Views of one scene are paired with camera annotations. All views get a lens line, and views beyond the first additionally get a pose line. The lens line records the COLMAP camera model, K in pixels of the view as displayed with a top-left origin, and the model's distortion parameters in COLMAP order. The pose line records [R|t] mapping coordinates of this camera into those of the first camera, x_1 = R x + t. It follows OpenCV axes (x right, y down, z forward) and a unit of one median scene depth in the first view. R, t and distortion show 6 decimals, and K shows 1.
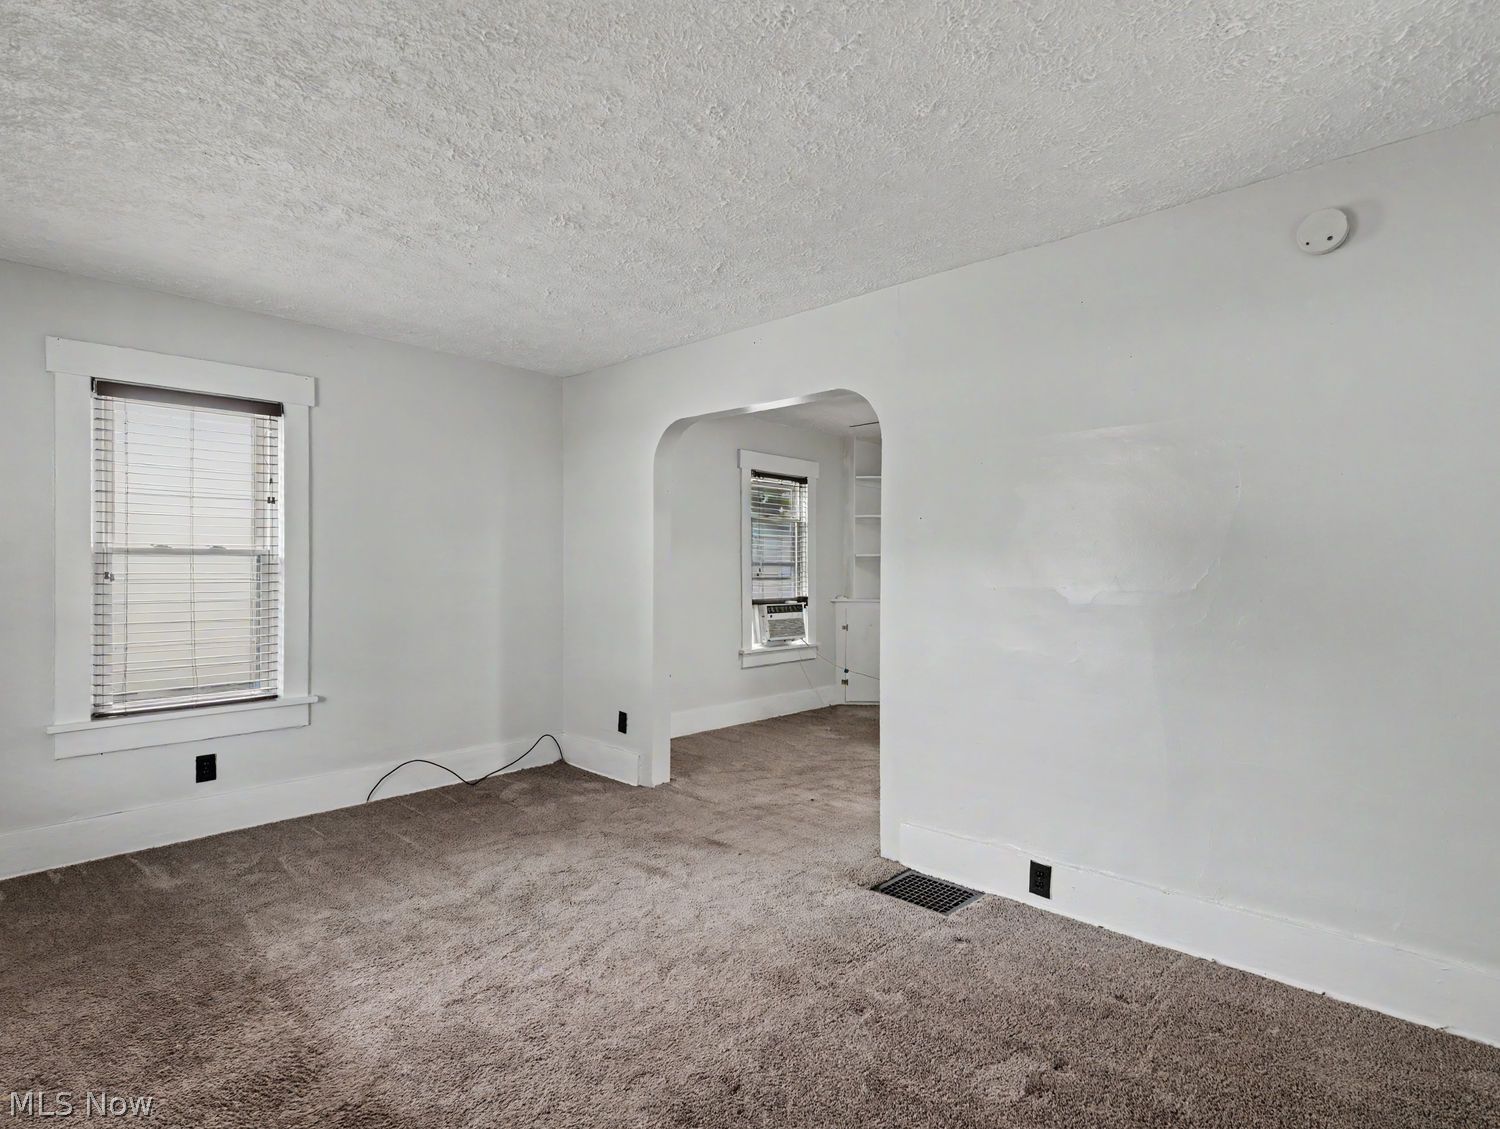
lens RADIAL K [[782.7, 0, 754.1], [0, 782.7, 569.0], [0, 0, 1]] dist [0.011880, -0.003202]
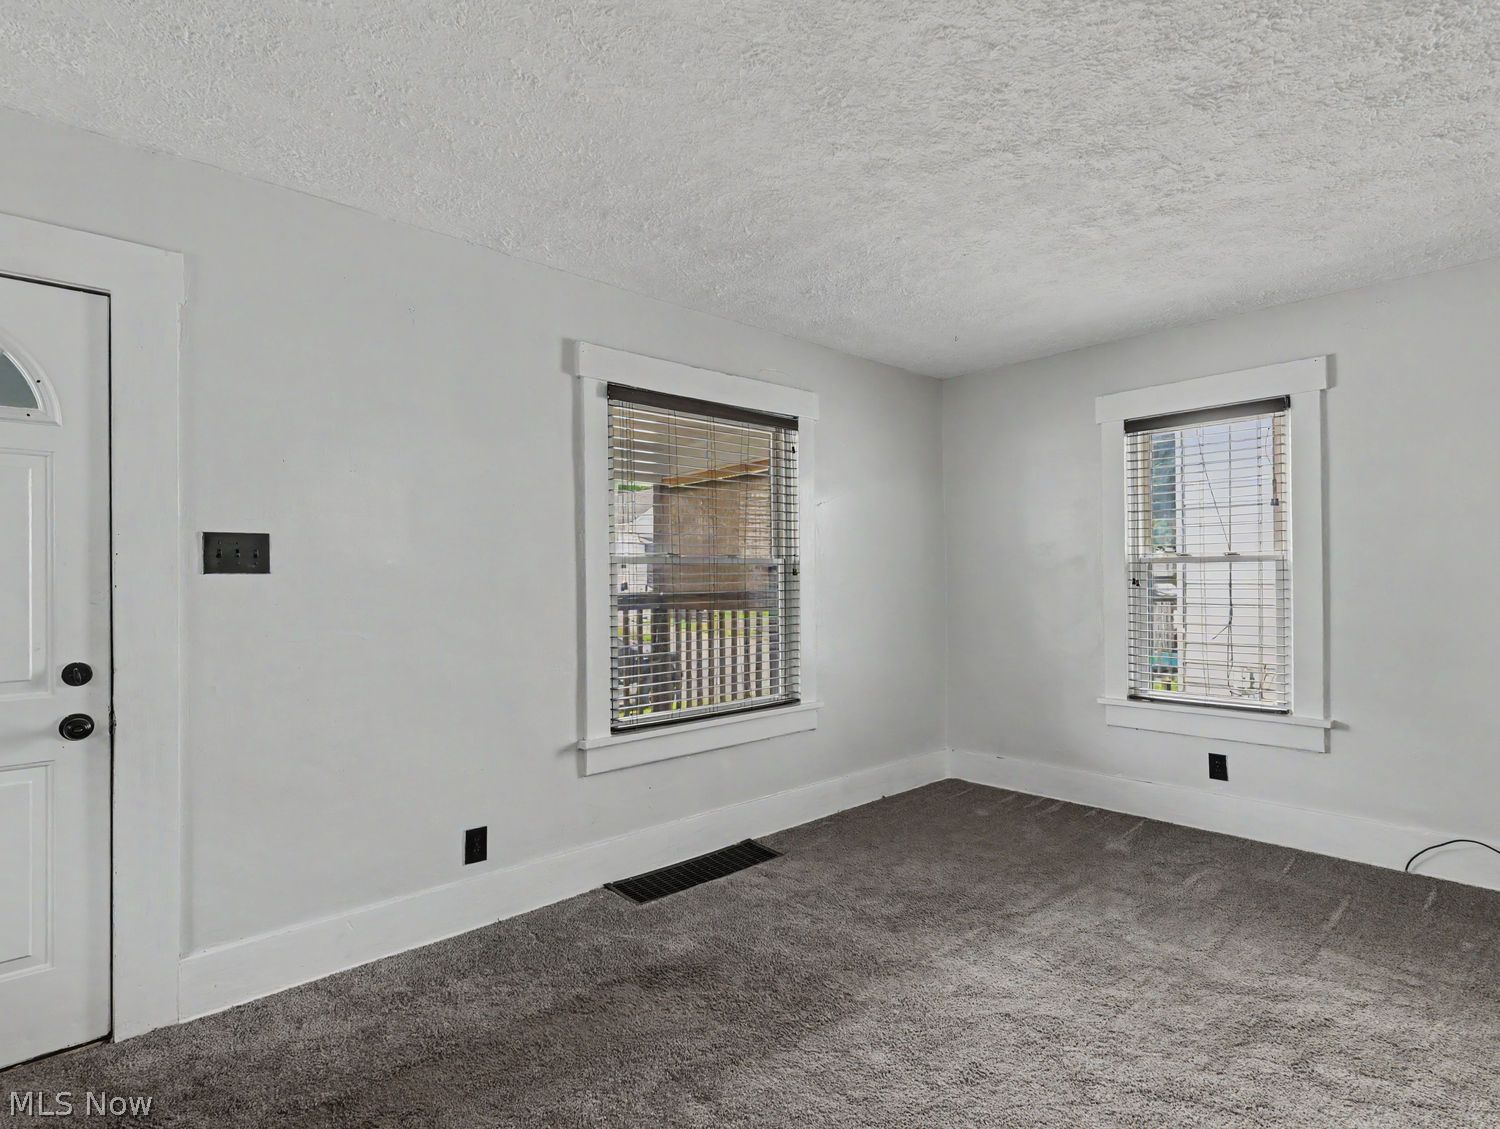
lens RADIAL K [[782.7, 0, 751.8], [0, 782.7, 577.0], [0, 0, 1]] dist [0.011880, -0.003202]
pose [[-0.063155, -0.003457, -0.997998, 0.669632], [0.007476, 0.999964, -0.003937, 0.003092], [0.997976, -0.007709, -0.063127, 0.800223]]
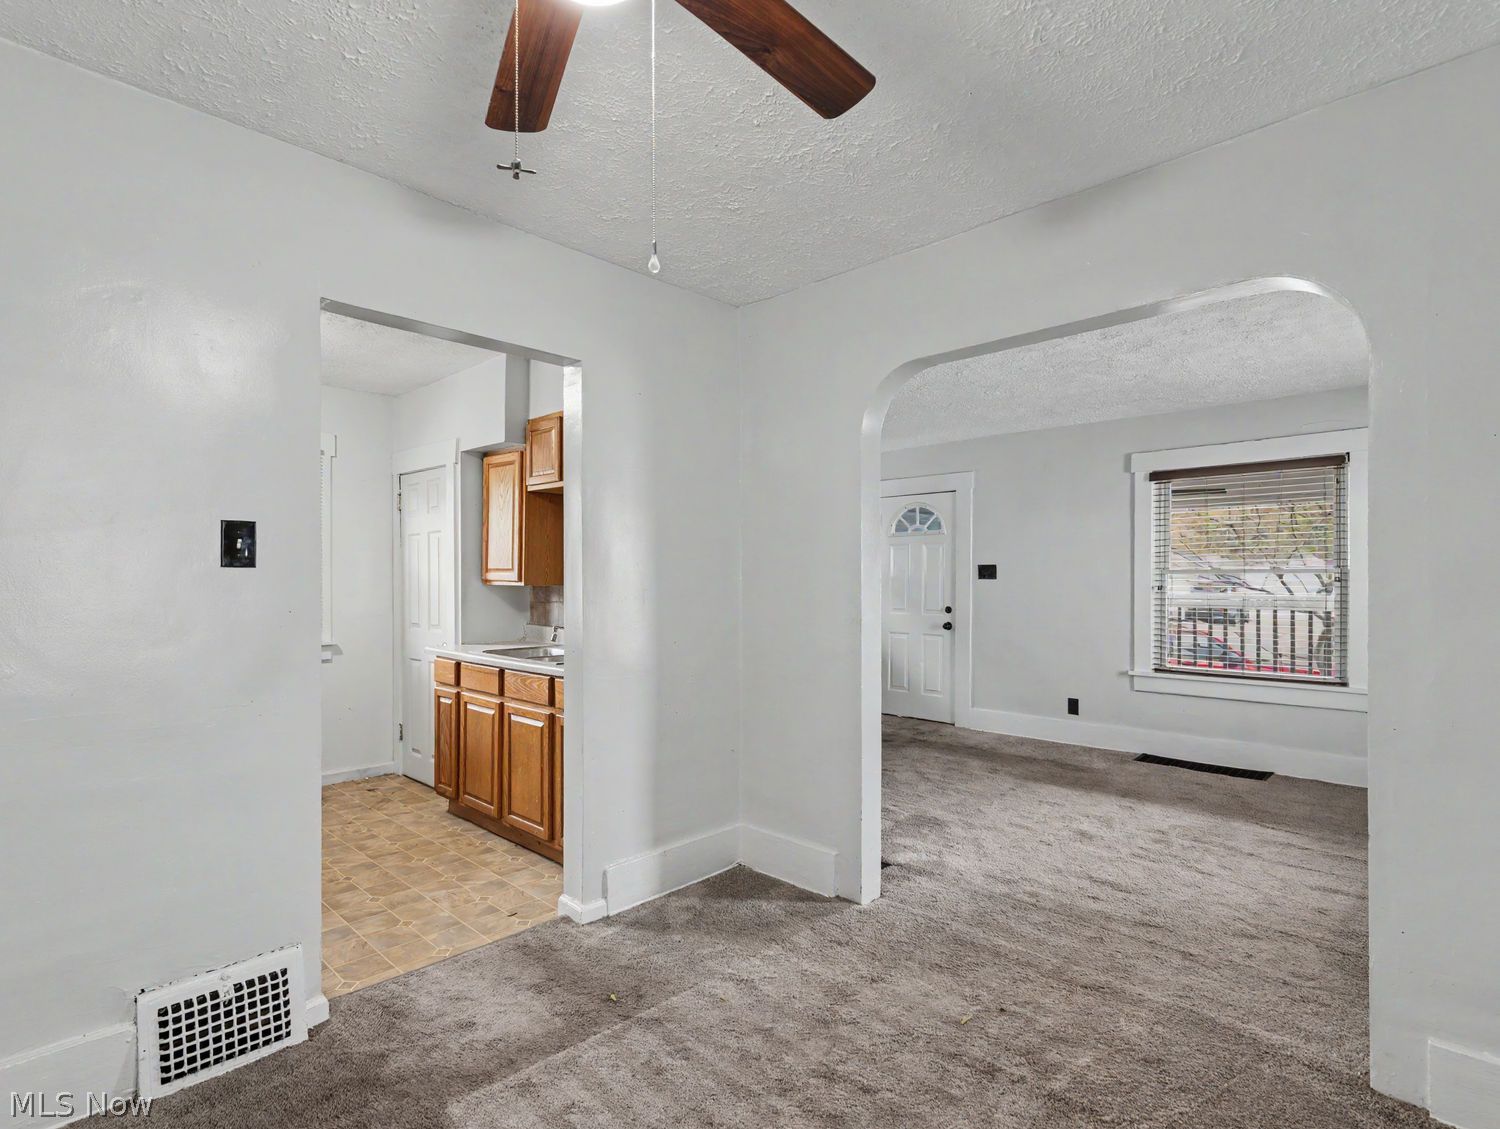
lens RADIAL K [[782.7, 0, 760.4], [0, 782.7, 573.3], [0, 0, 1]] dist [0.011880, -0.003202]
pose [[-0.999996, -0.002820, -0.000795, 0.509770], [-0.002816, 0.999980, -0.005684, -0.015001], [0.000811, -0.005682, -0.999984, 3.121005]]
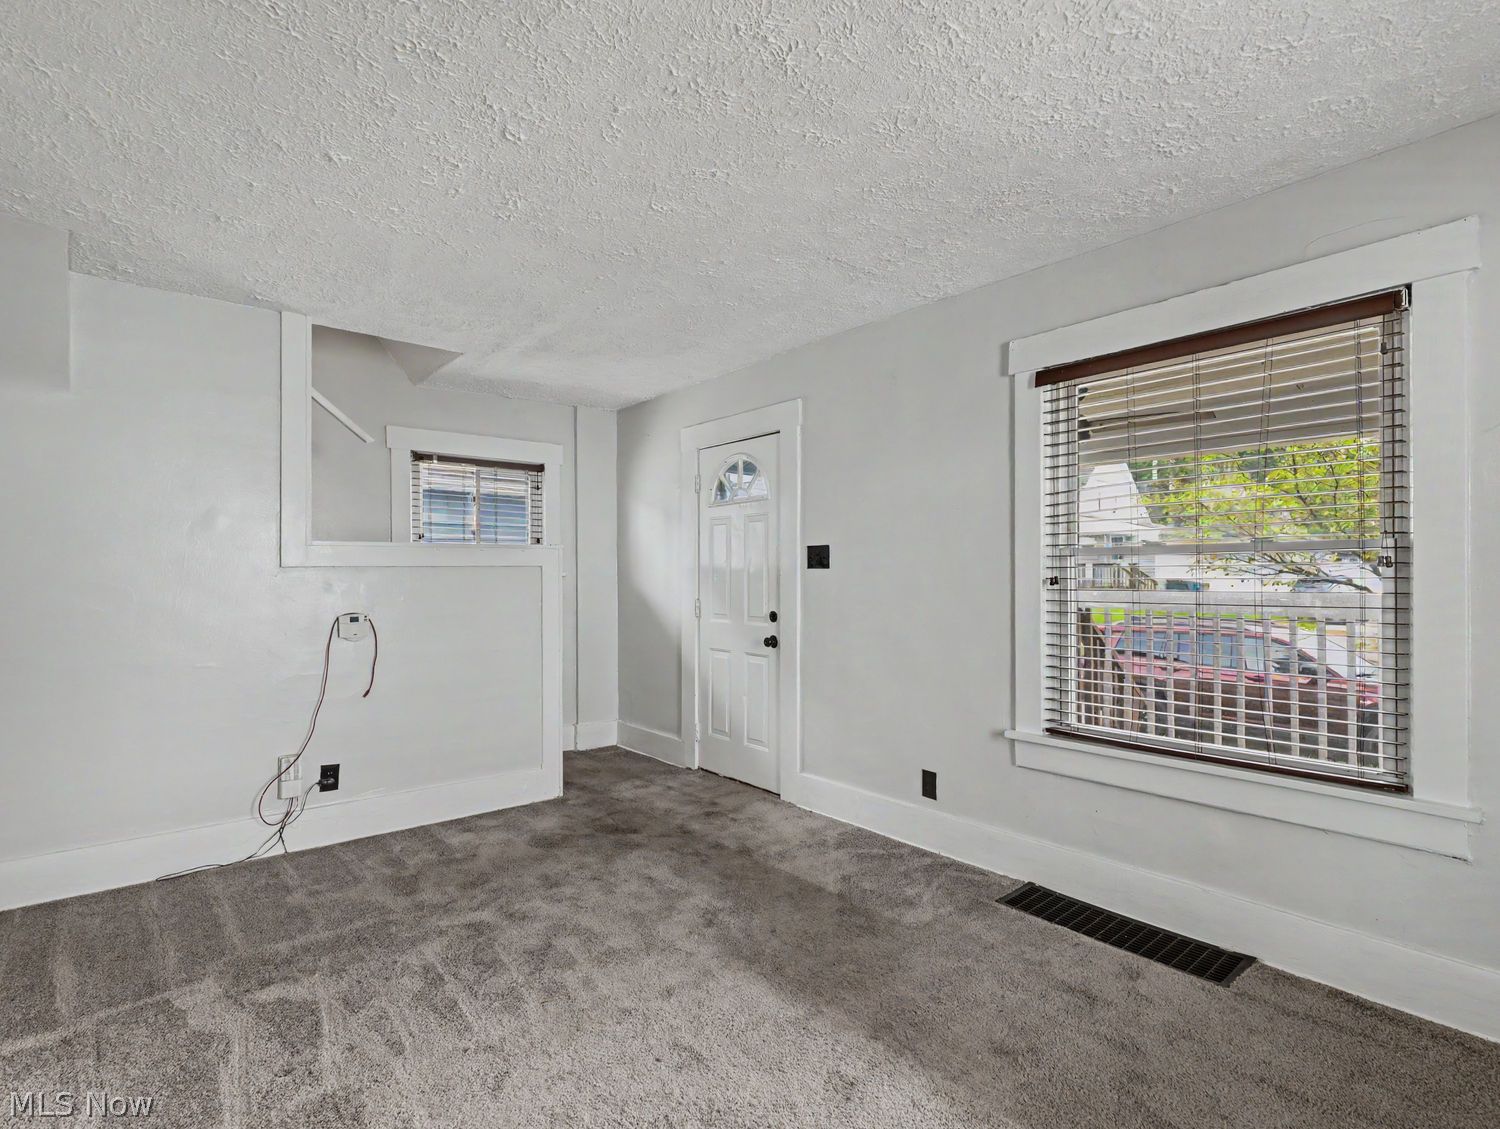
lens RADIAL K [[782.7, 0, 761.6], [0, 782.7, 566.7], [0, 0, 1]] dist [0.011880, -0.003202]
pose [[-0.993049, 0.005345, 0.117576, -0.485357], [0.004692, 0.999972, -0.005828, -0.005829], [-0.117604, -0.005236, -0.993047, 1.954523]]
